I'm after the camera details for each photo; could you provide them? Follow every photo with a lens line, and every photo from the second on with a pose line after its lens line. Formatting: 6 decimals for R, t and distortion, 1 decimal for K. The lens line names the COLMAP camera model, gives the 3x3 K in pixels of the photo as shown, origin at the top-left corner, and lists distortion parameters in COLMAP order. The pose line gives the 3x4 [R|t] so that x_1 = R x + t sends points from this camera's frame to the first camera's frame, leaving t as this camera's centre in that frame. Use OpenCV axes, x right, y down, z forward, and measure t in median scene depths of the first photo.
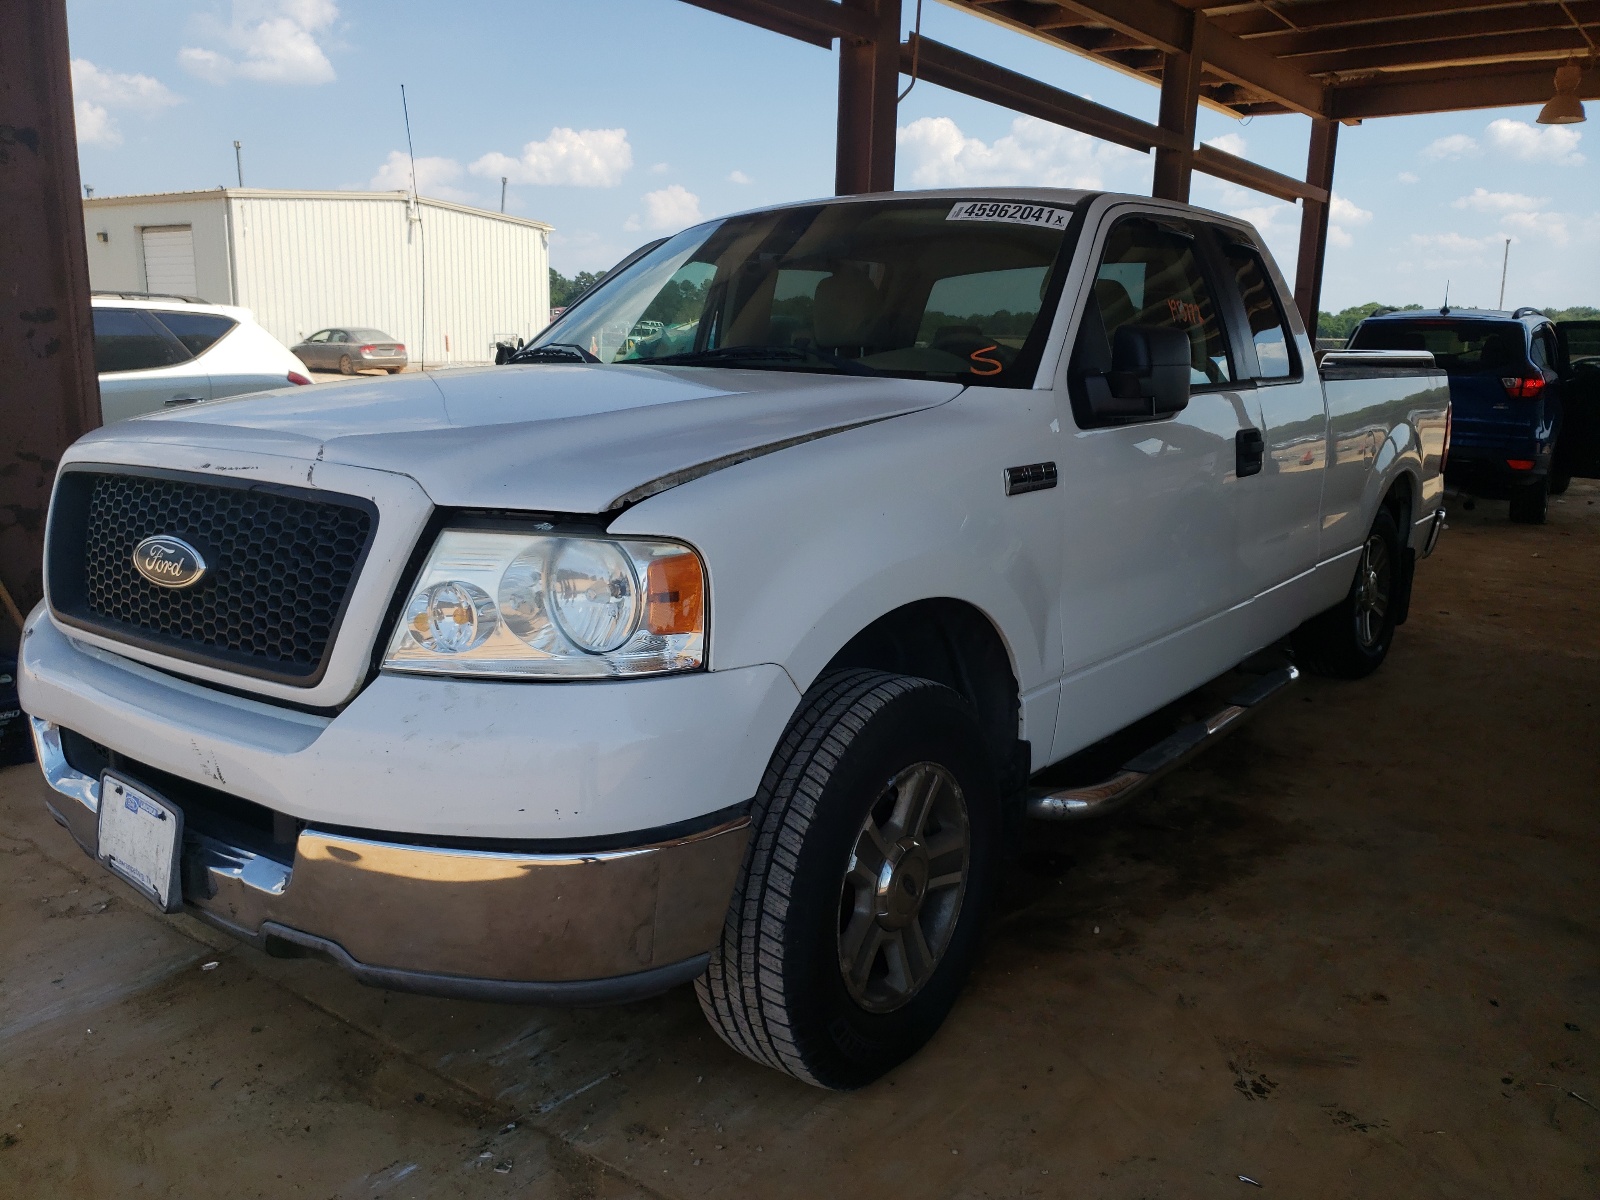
lens RADIAL K [[1259.7, 0, 825.2], [0, 1259.7, 597.1], [0, 0, 1]] dist [0.005707, 0.012013]
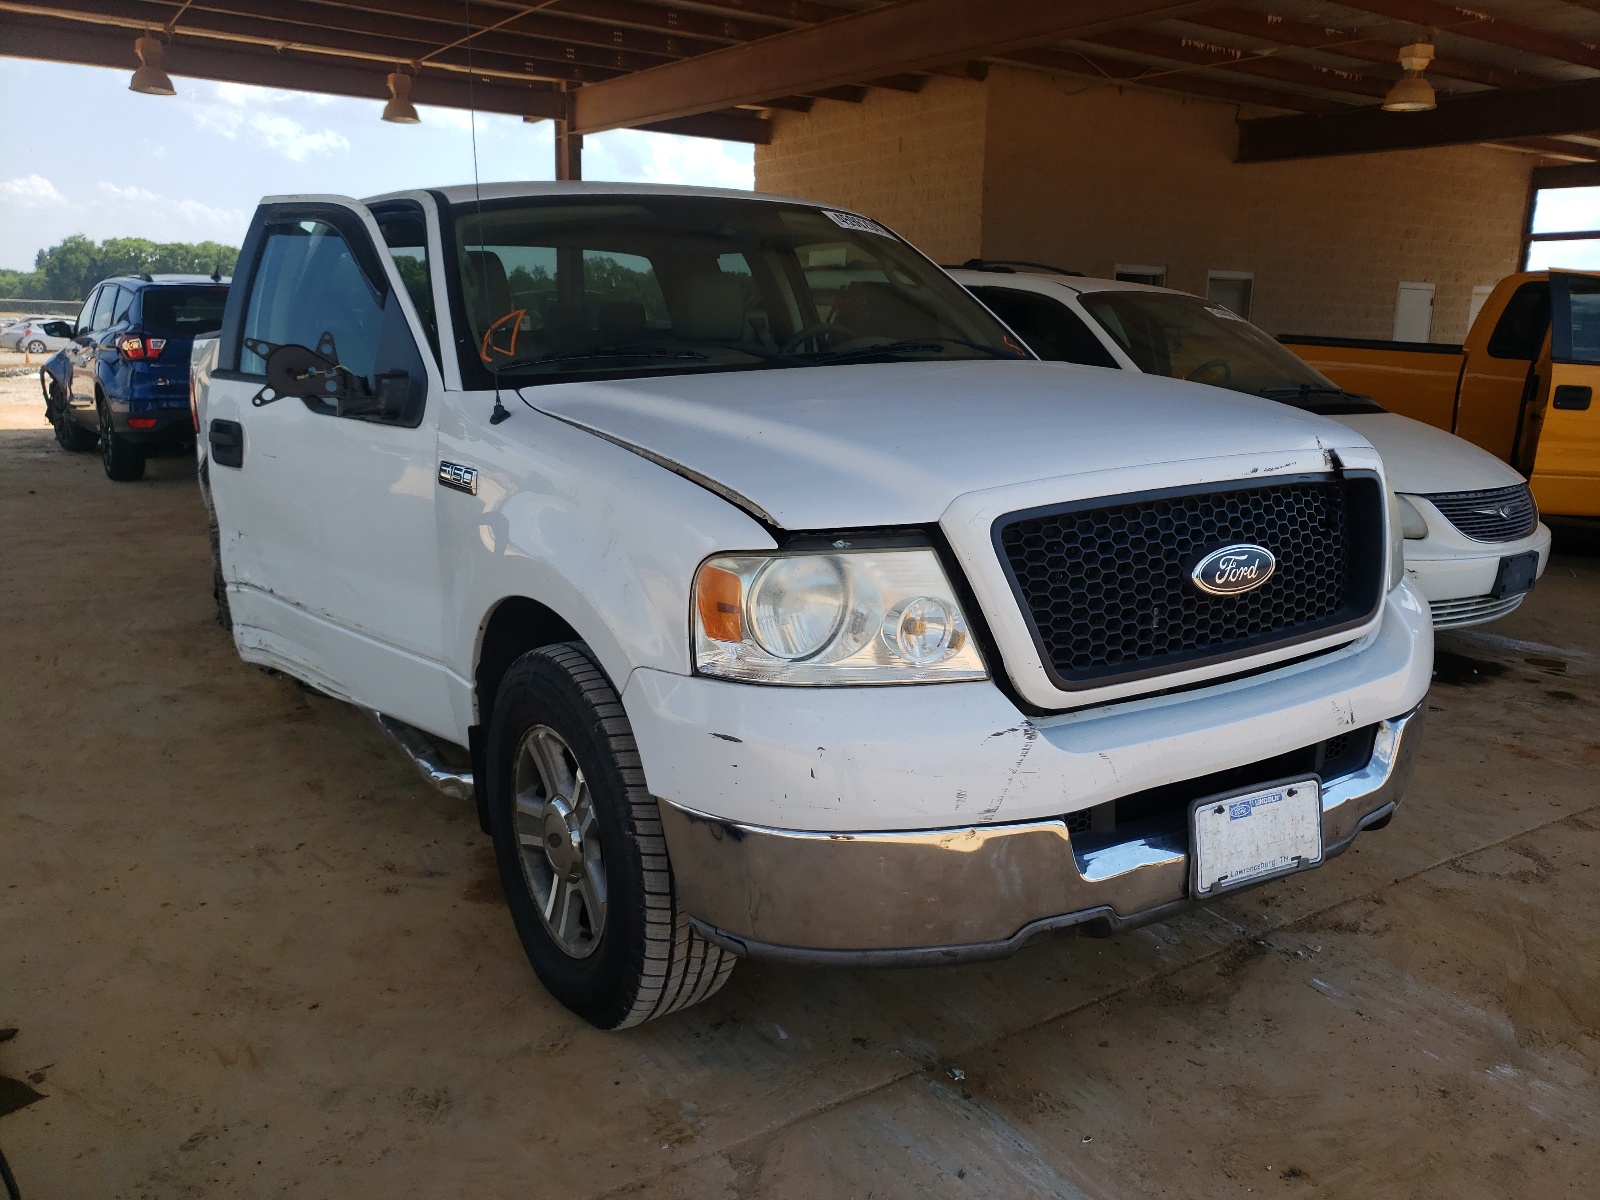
lens RADIAL K [[1259.7, 0, 825.2], [0, 1259.7, 597.1], [0, 0, 1]] dist [0.005707, 0.012013]
pose [[0.352149, -0.225437, 0.908388, -1.510822], [0.194235, 0.967031, 0.164693, -0.230994], [-0.915568, 0.118444, 0.384326, 0.864708]]
